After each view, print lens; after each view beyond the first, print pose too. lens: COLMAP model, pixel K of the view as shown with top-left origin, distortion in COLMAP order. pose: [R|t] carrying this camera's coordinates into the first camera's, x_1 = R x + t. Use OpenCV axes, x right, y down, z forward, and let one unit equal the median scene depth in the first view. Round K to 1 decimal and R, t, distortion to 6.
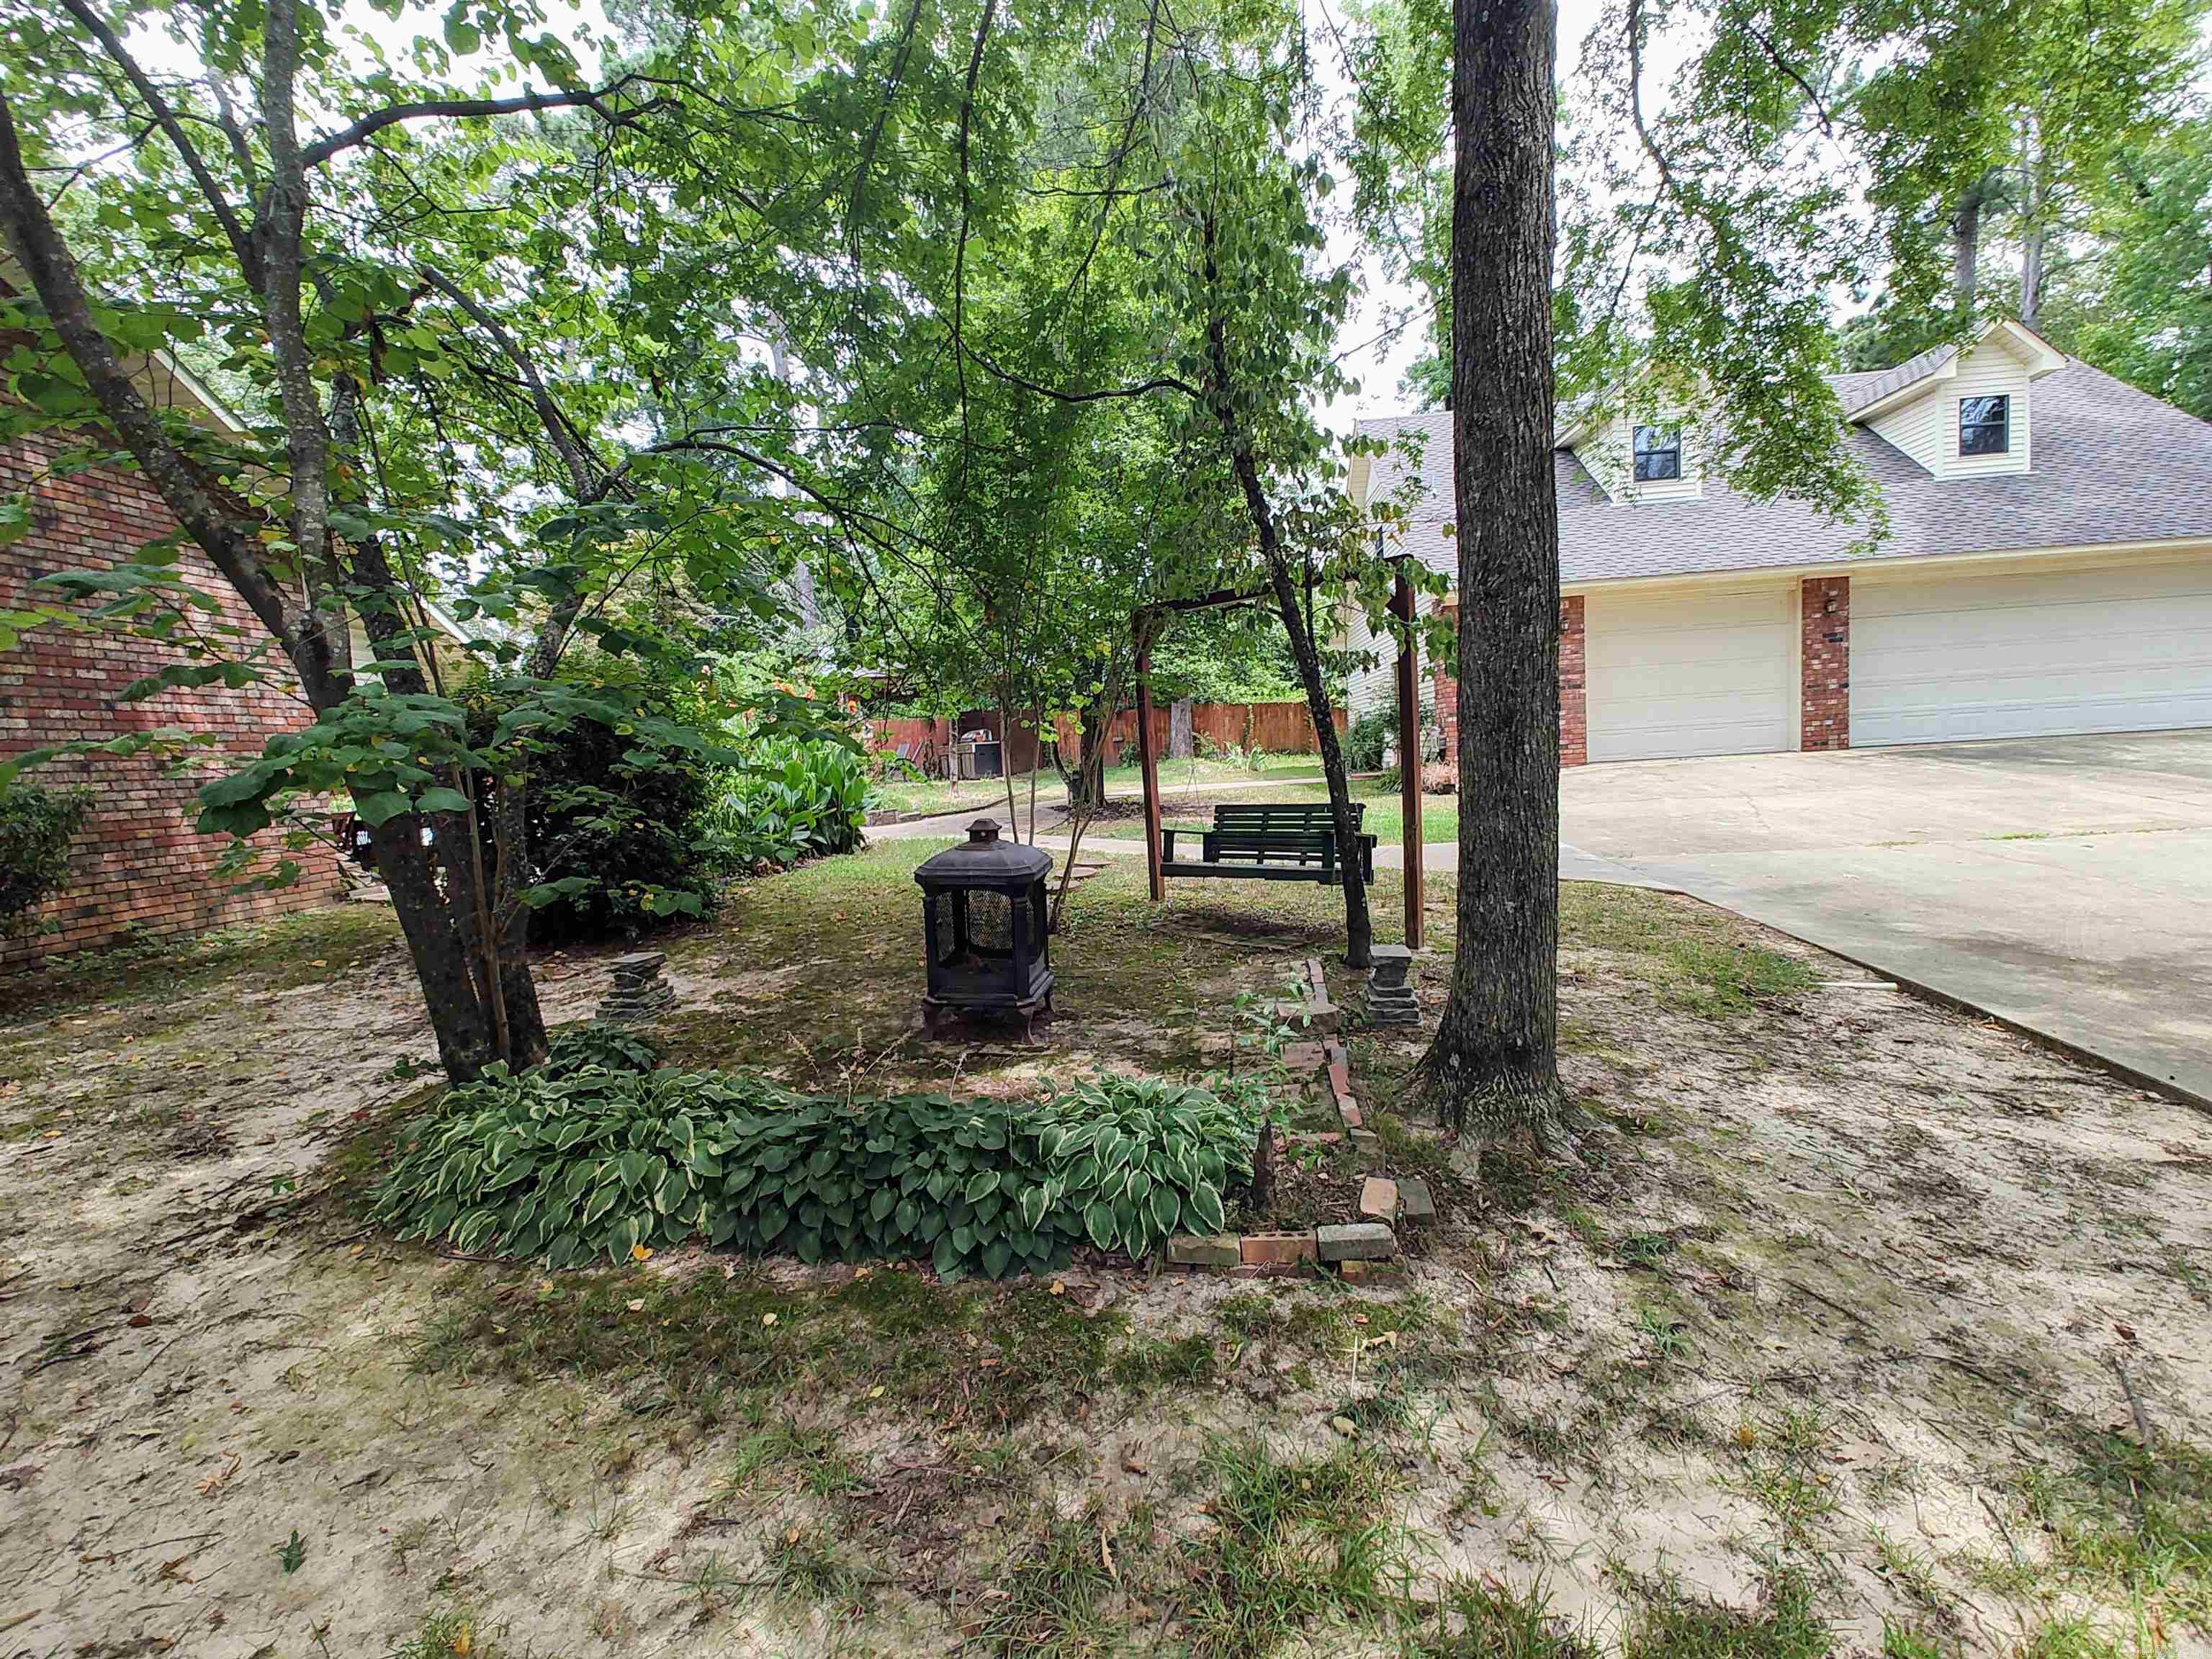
lens RADIAL K [[918.5, 0, 1106.0], [0, 918.5, 829.5], [0, 0, 1]] dist [-0.001176, -0.000180]
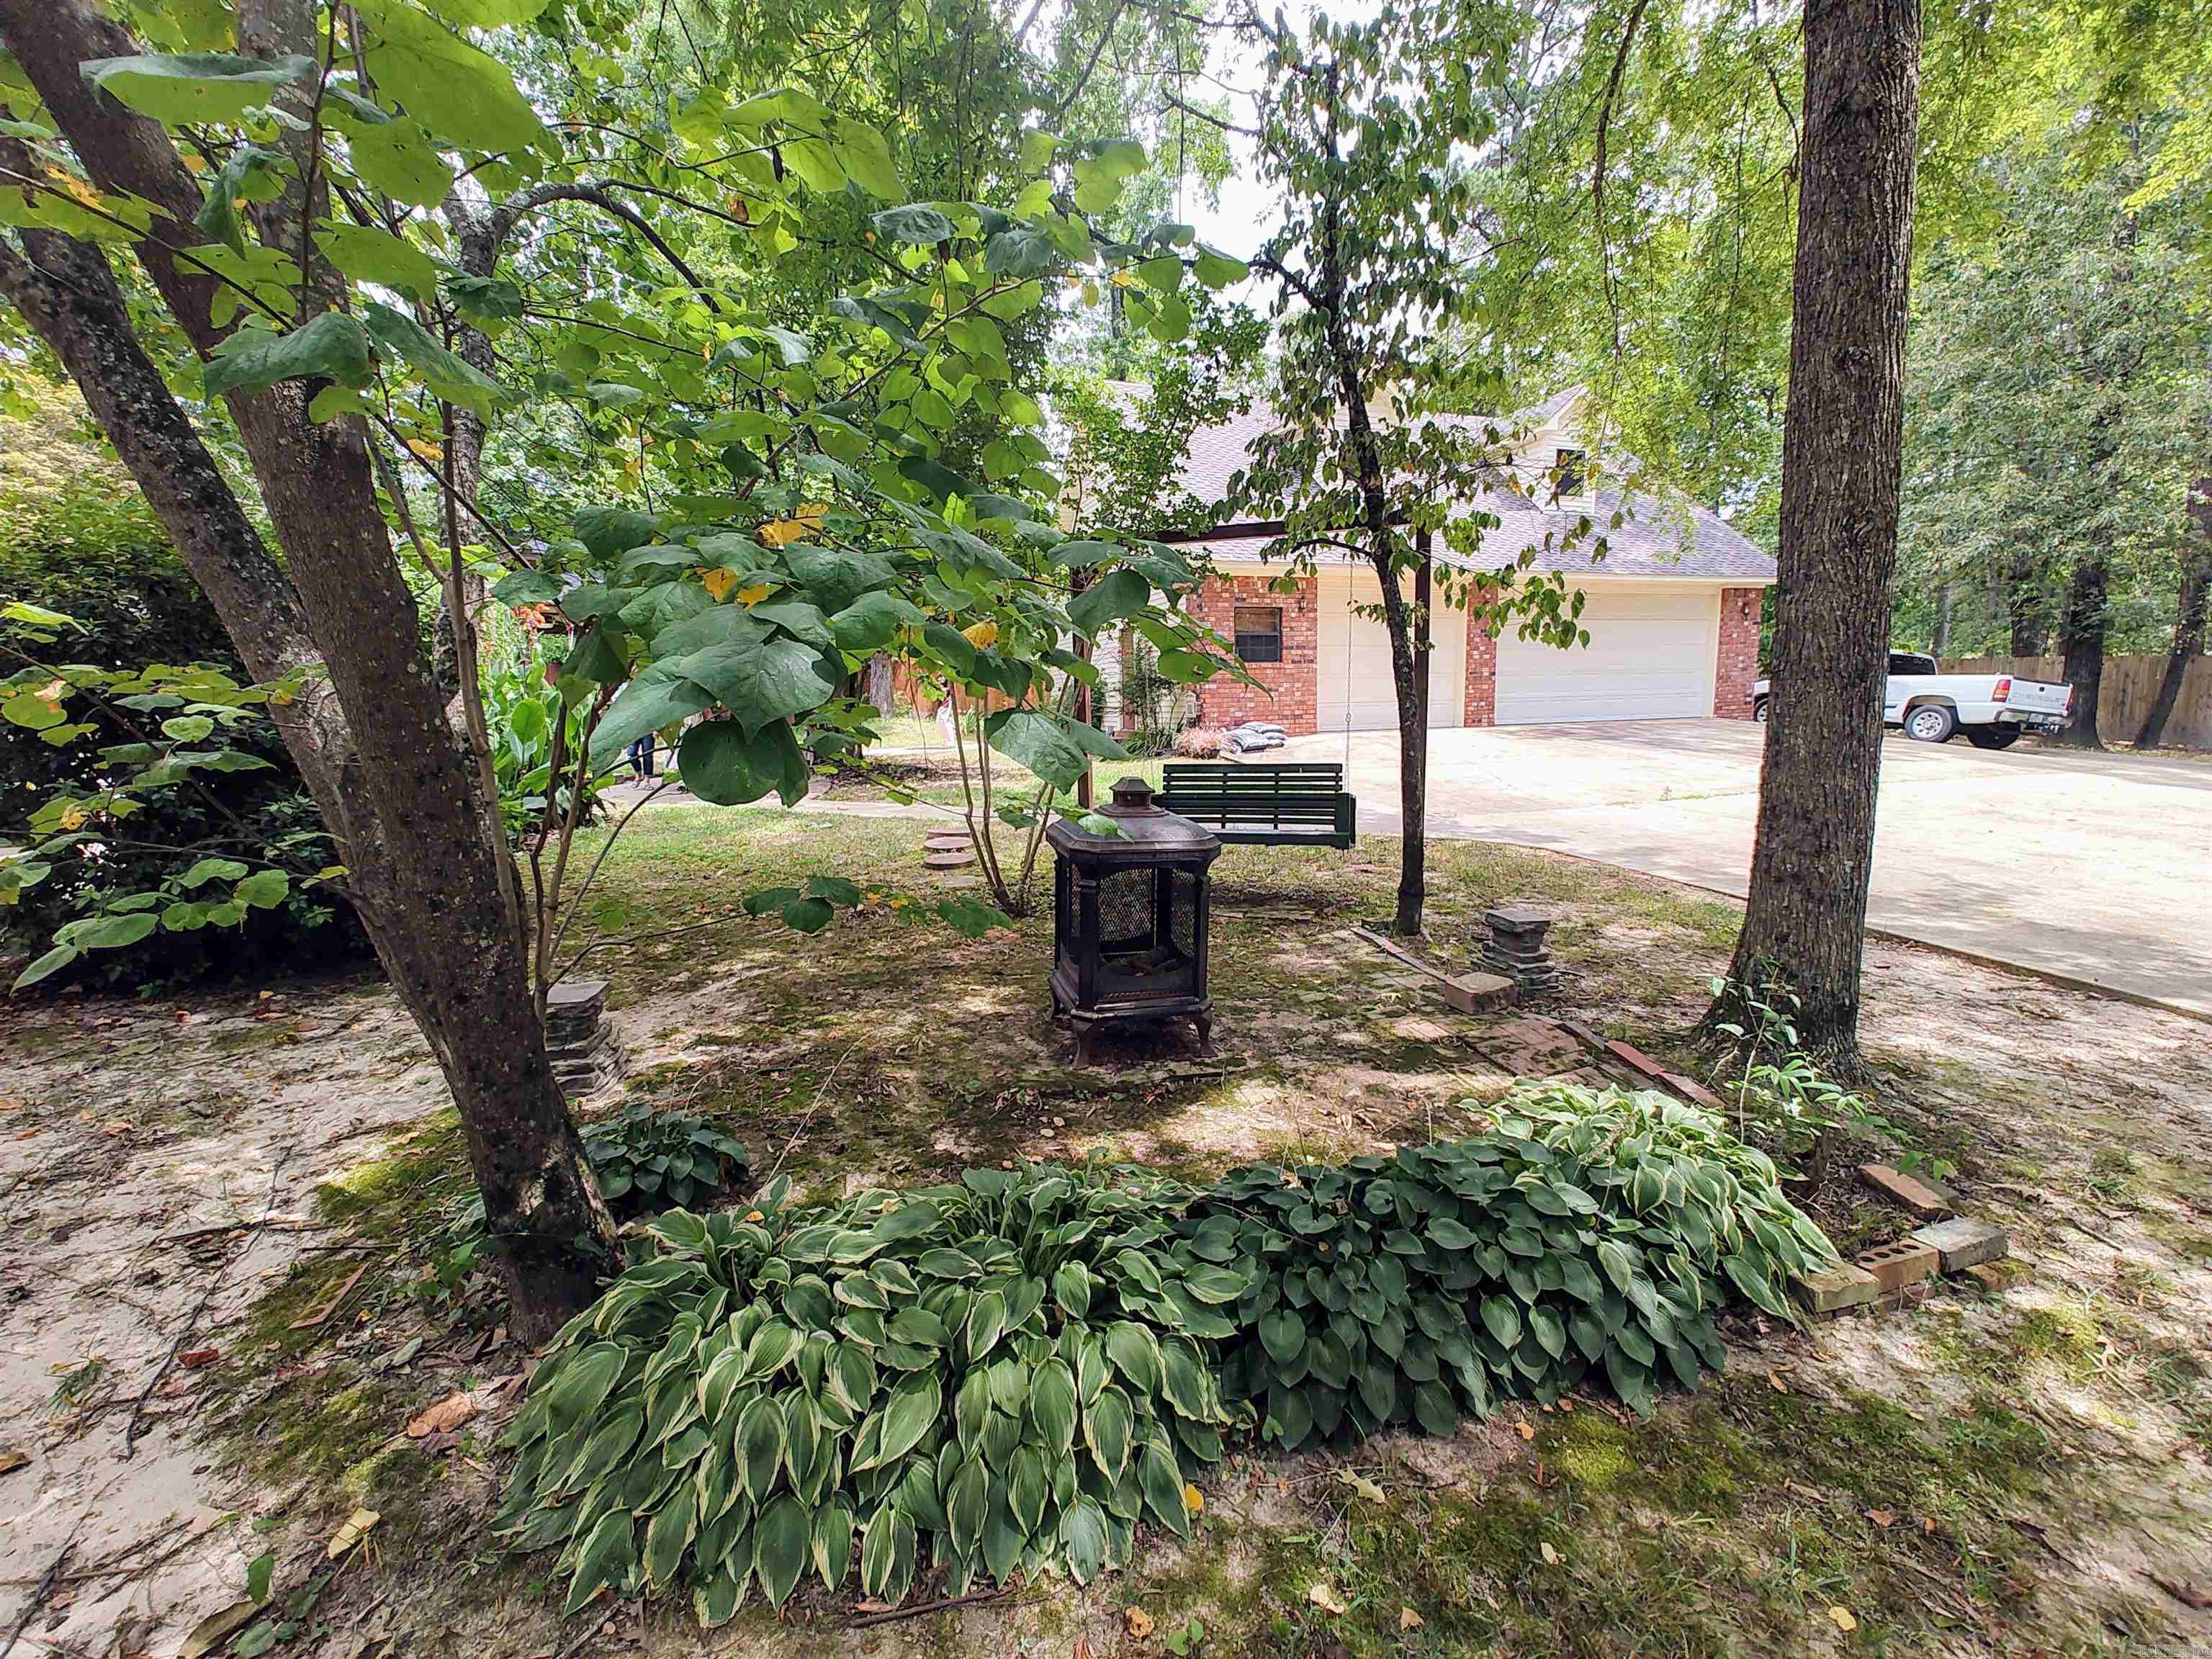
lens RADIAL K [[918.5, 0, 1106.0], [0, 918.5, 829.5], [0, 0, 1]] dist [-0.001176, -0.000180]
pose [[0.911494, -0.017433, 0.410945, -0.496694], [0.001908, 0.999270, 0.038158, 0.003491], [-0.411310, -0.033997, 0.910861, 0.308258]]
